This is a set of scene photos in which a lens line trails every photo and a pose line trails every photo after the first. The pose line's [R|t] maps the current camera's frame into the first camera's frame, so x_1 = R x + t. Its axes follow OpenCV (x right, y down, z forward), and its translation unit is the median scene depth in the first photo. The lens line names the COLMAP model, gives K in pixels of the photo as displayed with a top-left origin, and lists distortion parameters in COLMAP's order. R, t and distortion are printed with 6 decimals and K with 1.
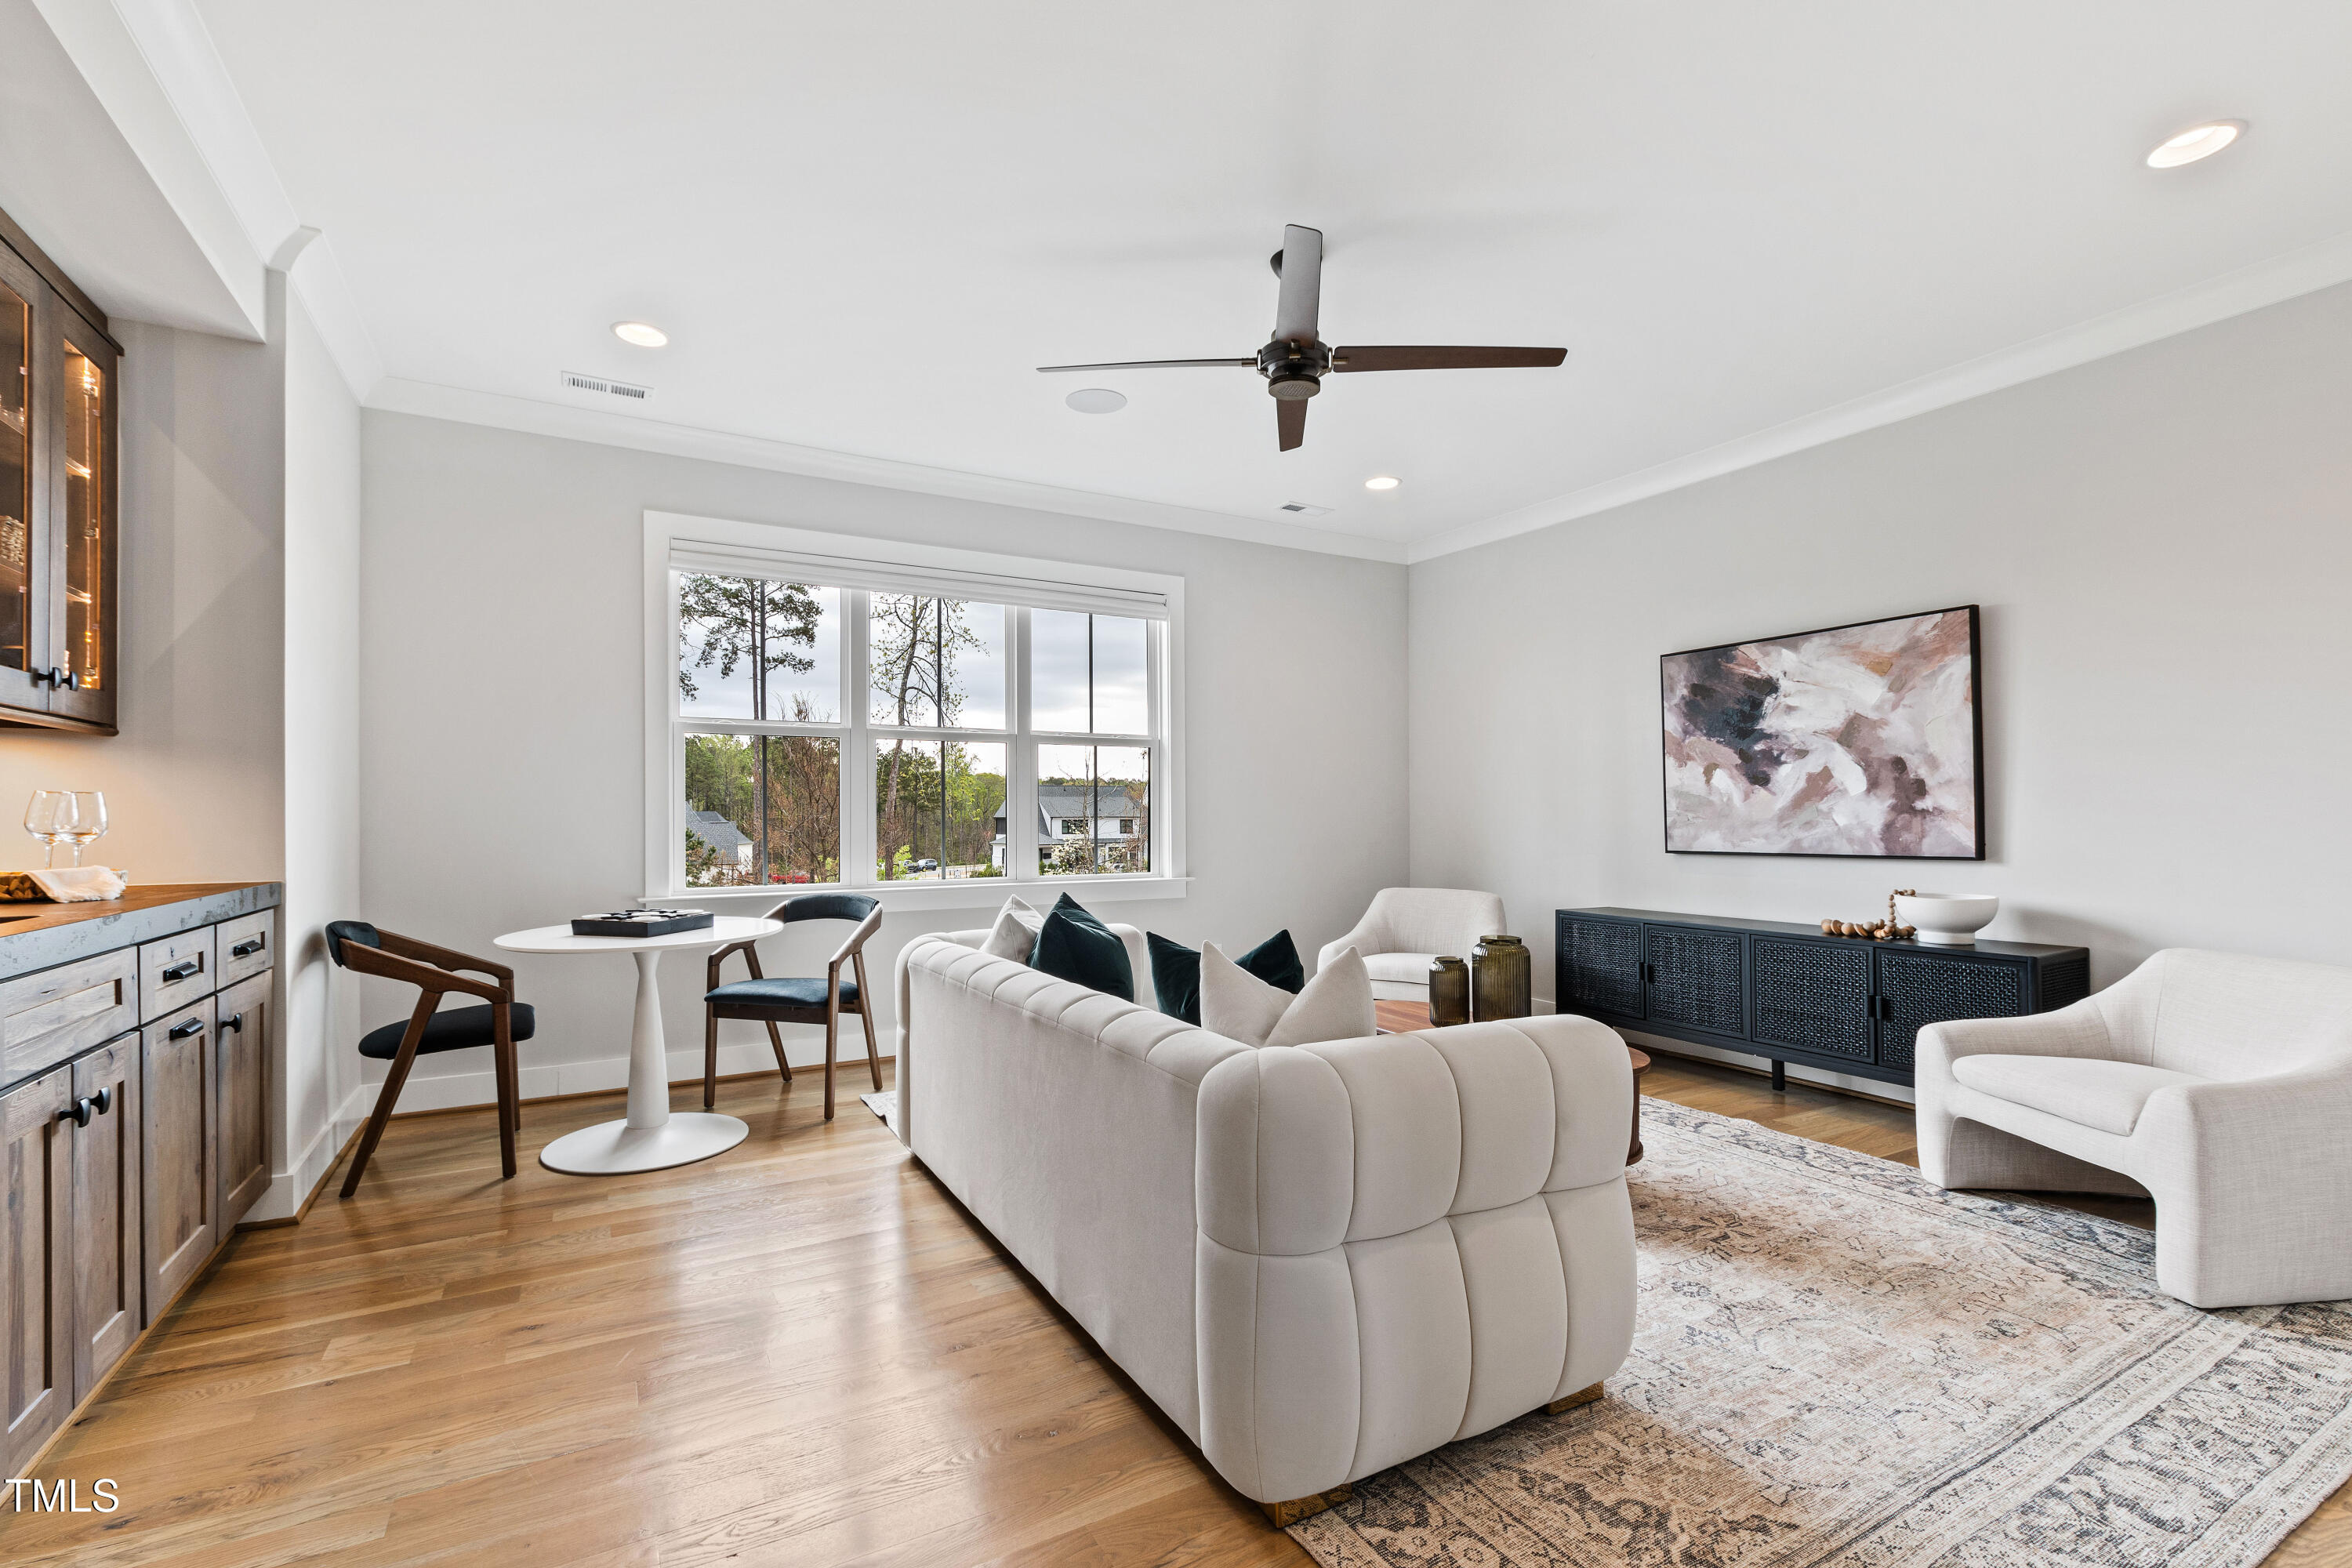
lens RADIAL K [[1030.4, 0, 1161.9], [0, 1030.4, 814.3], [0, 0, 1]] dist [-0.000172, 0.000084]
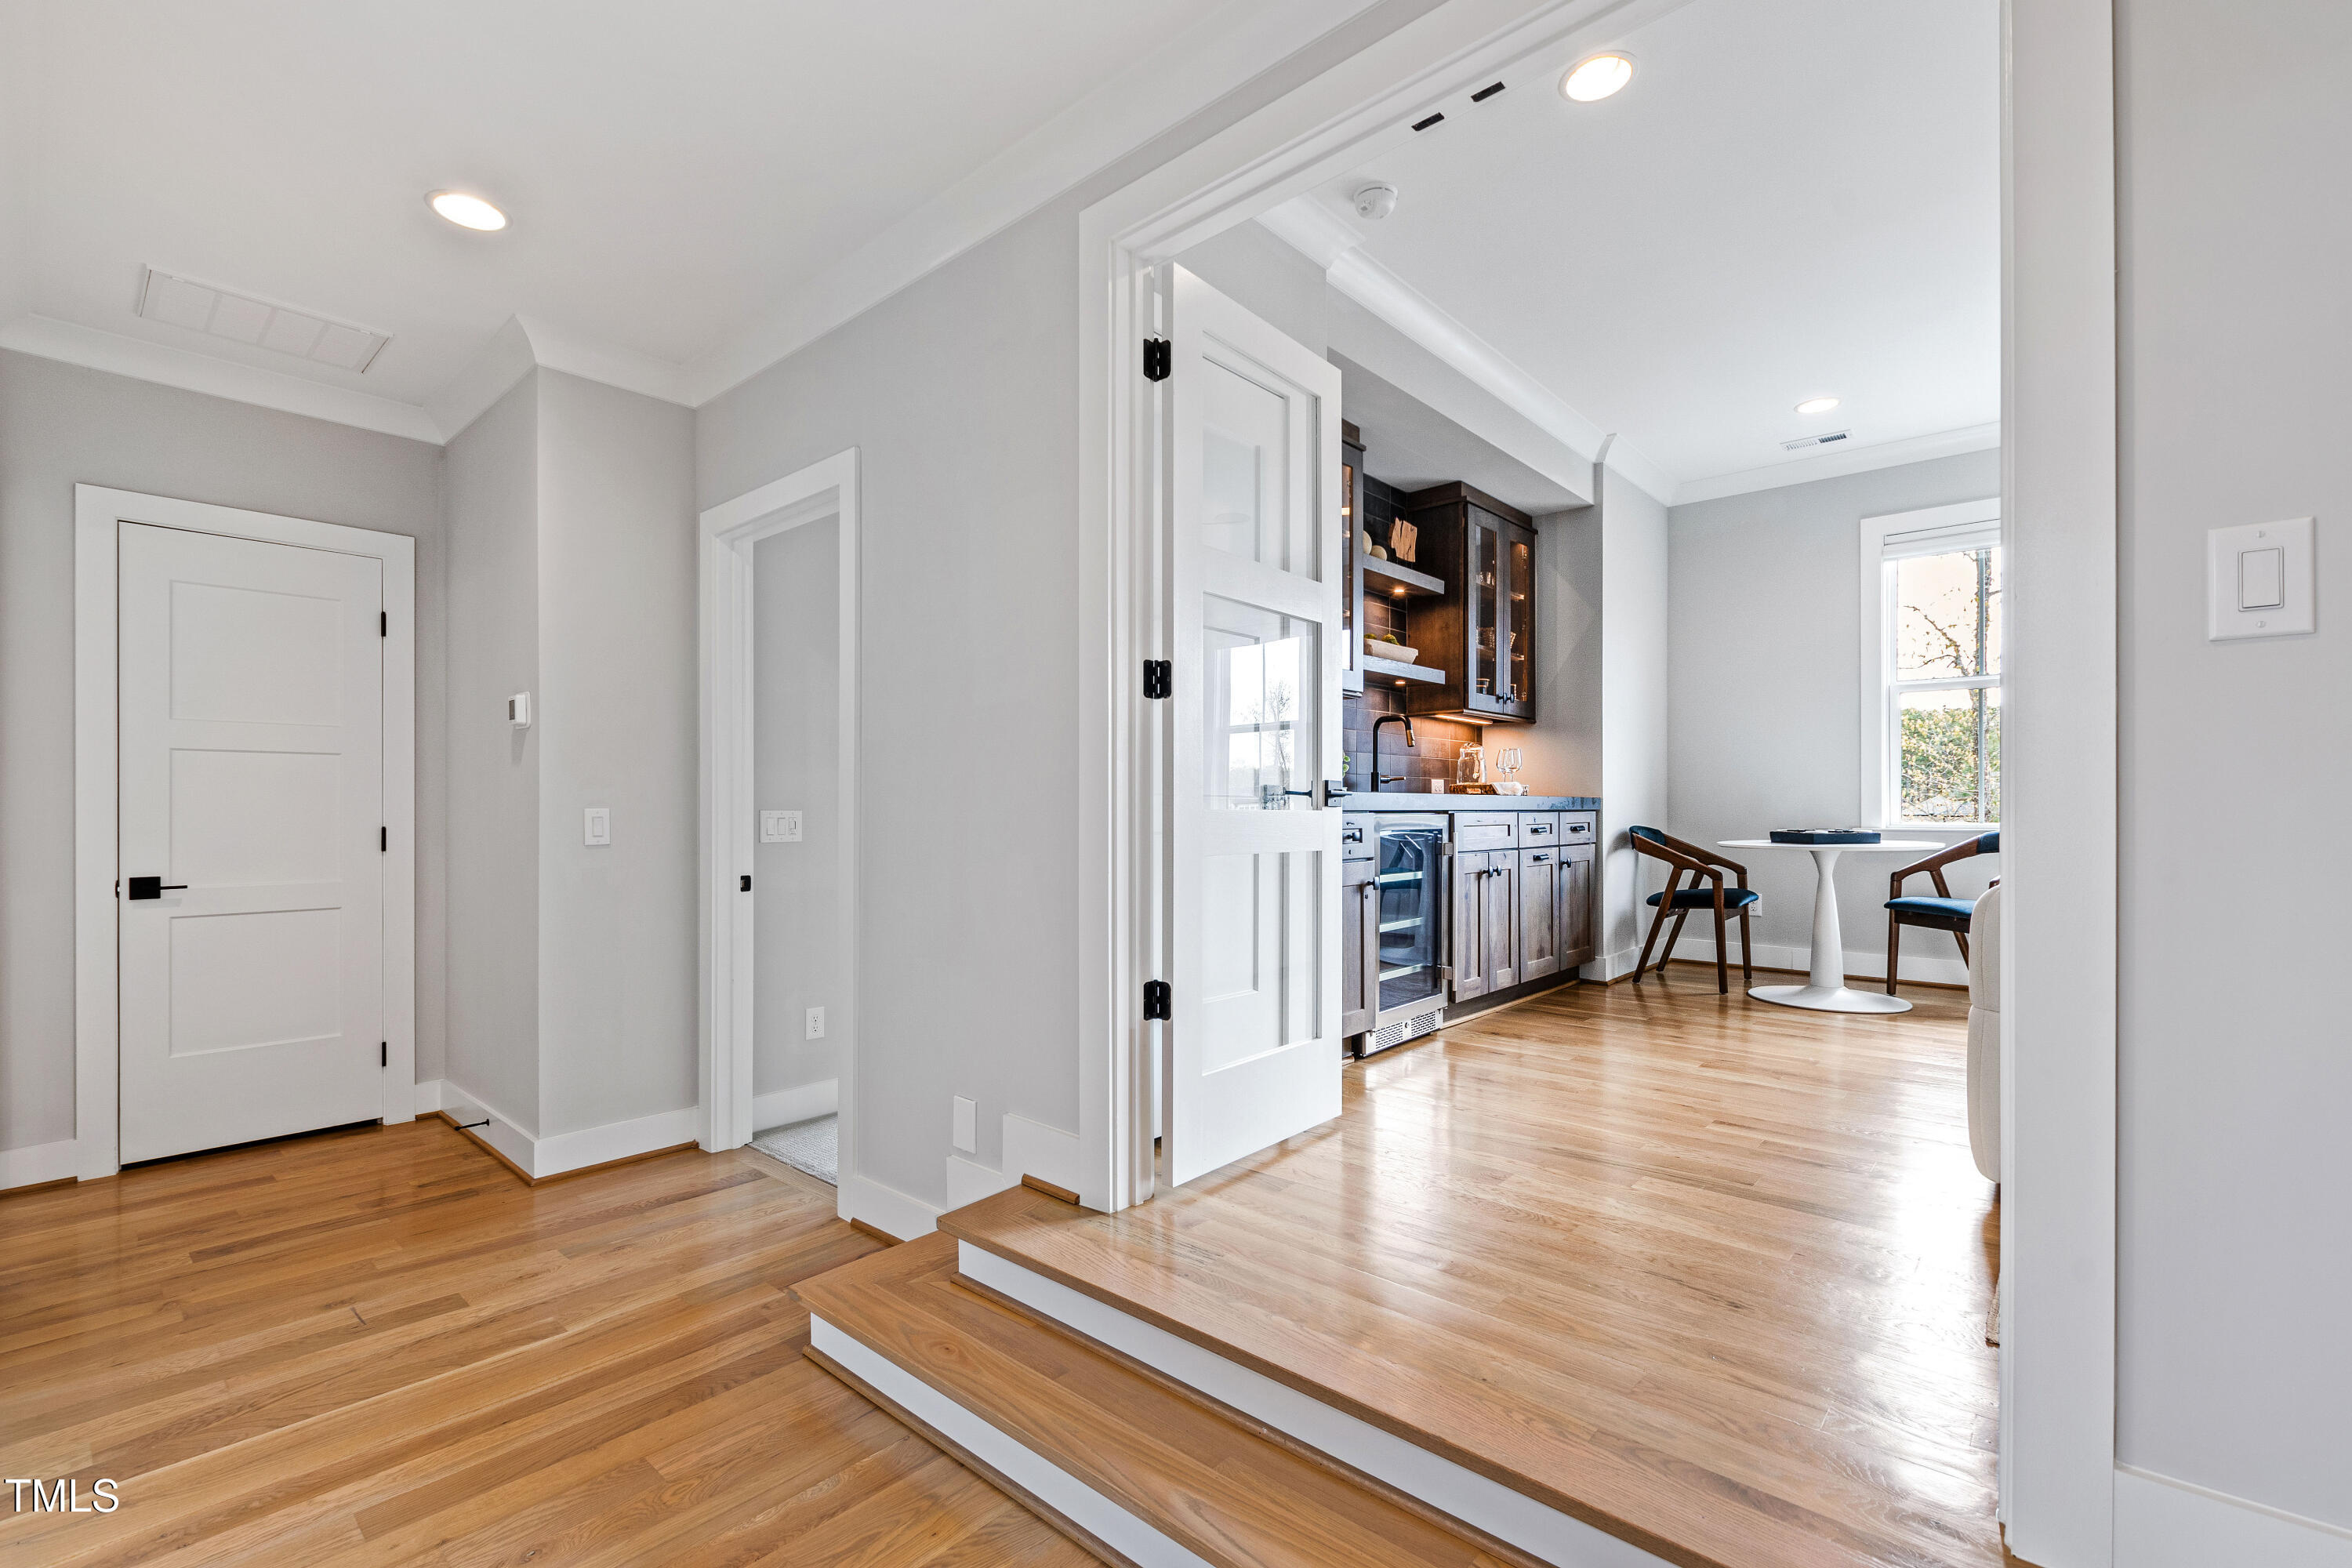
lens RADIAL K [[1030.4, 0, 1161.9], [0, 1030.4, 814.3], [0, 0, 1]] dist [-0.000172, 0.000084]
pose [[0.324282, 0.010739, -0.945899, 0.637405], [0.003133, 0.999918, 0.012426, 0.071665], [0.945955, -0.006993, 0.324222, -0.337387]]
